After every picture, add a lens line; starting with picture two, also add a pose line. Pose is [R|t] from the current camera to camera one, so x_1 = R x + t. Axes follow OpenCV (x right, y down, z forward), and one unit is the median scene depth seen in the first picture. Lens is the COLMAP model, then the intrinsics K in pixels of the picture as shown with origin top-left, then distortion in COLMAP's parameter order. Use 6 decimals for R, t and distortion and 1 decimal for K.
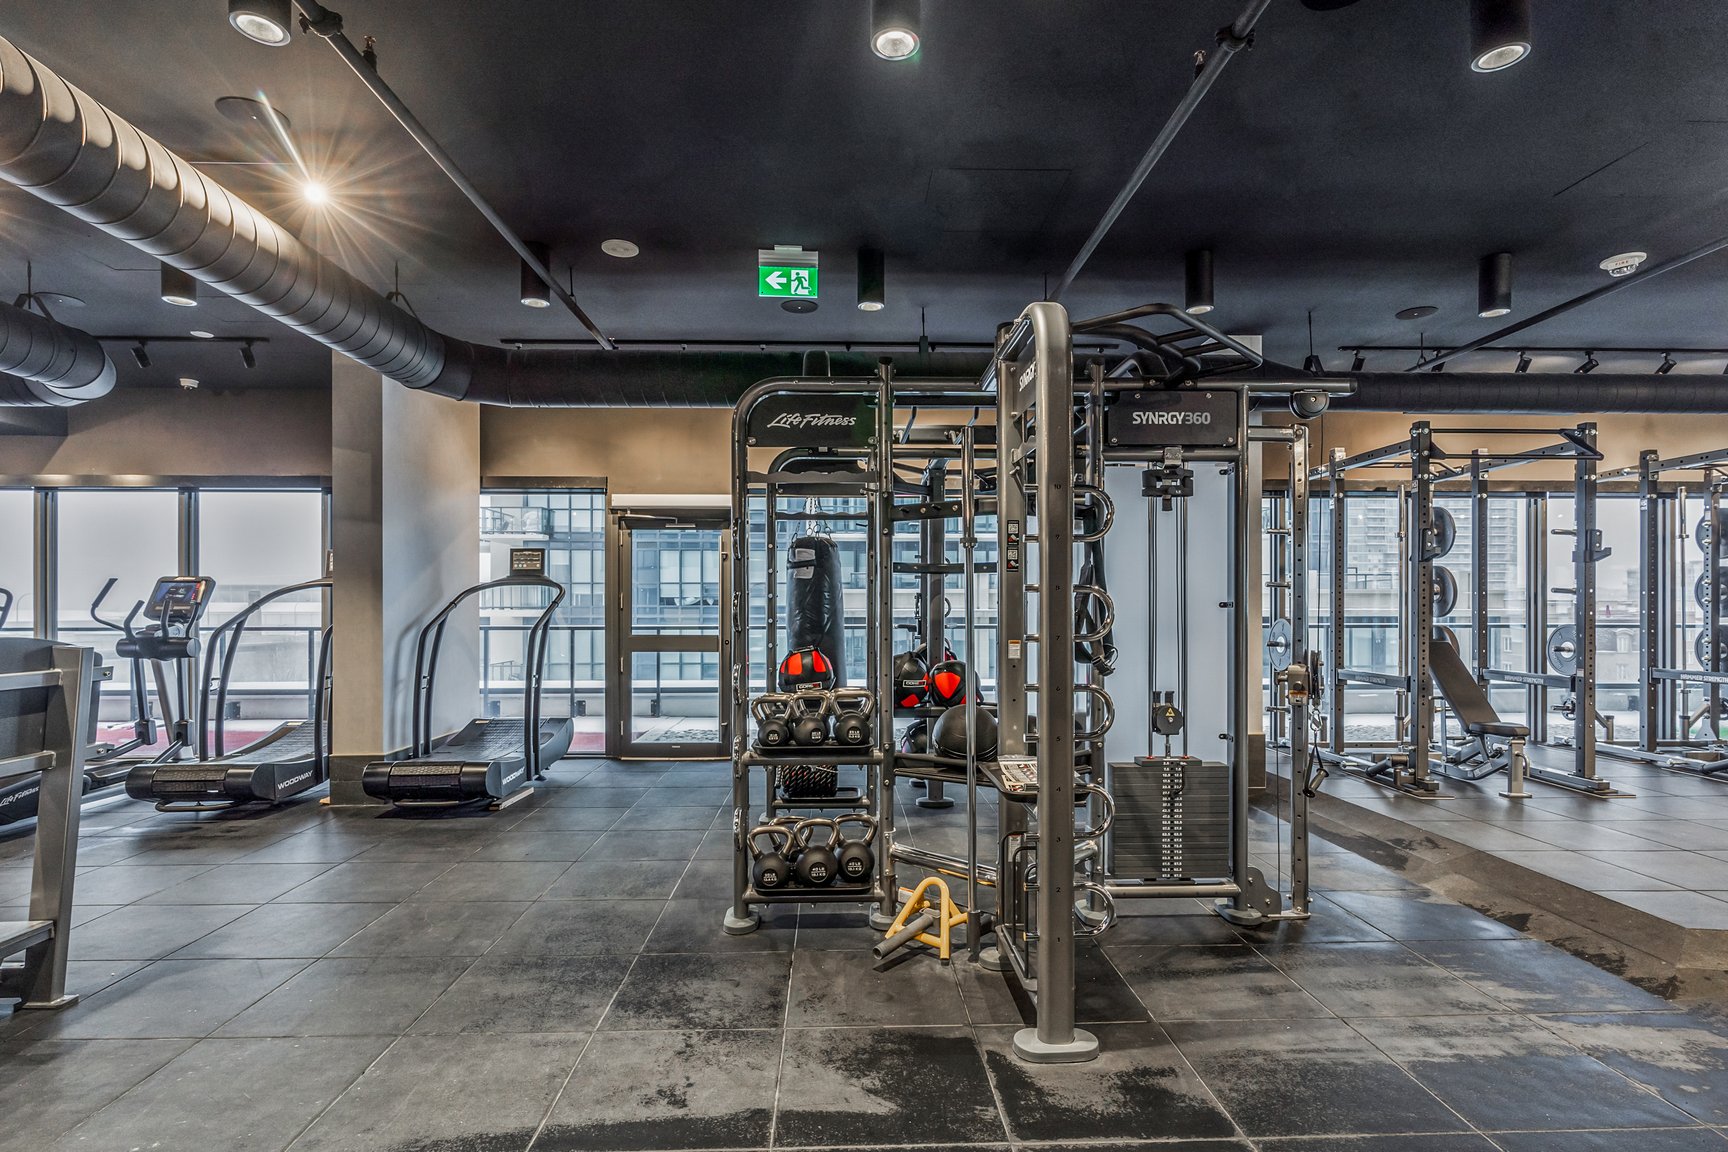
lens RADIAL K [[845.2, 0, 863.0], [0, 845.2, 606.8], [0, 0, 1]] dist [0.000660, 0.000174]
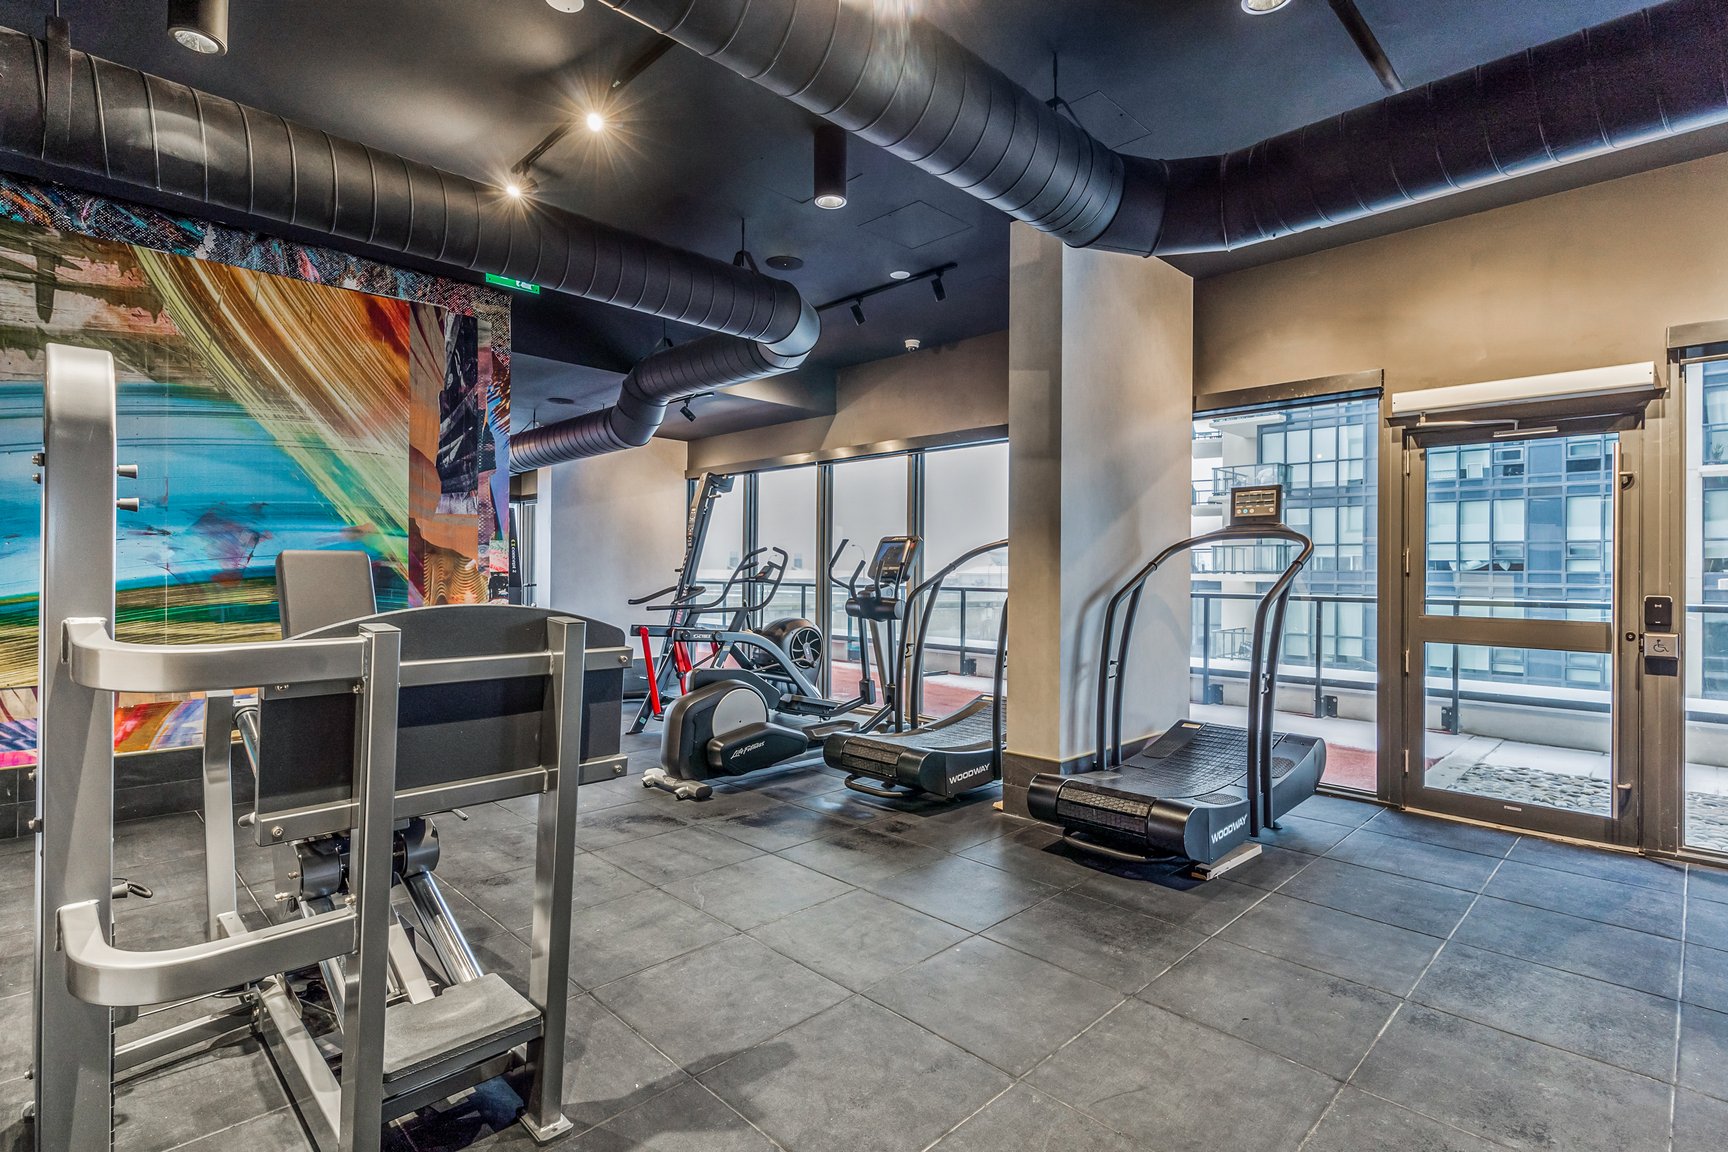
lens RADIAL K [[835.2, 0, 868.1], [0, 835.2, 568.8], [0, 0, 1]] dist [0.001891, 0.000214]
pose [[0.683276, 0.005445, -0.730140, -0.123426], [-0.007490, 0.999972, 0.000448, 0.001728], [0.730122, 0.005163, 0.683298, 0.325632]]
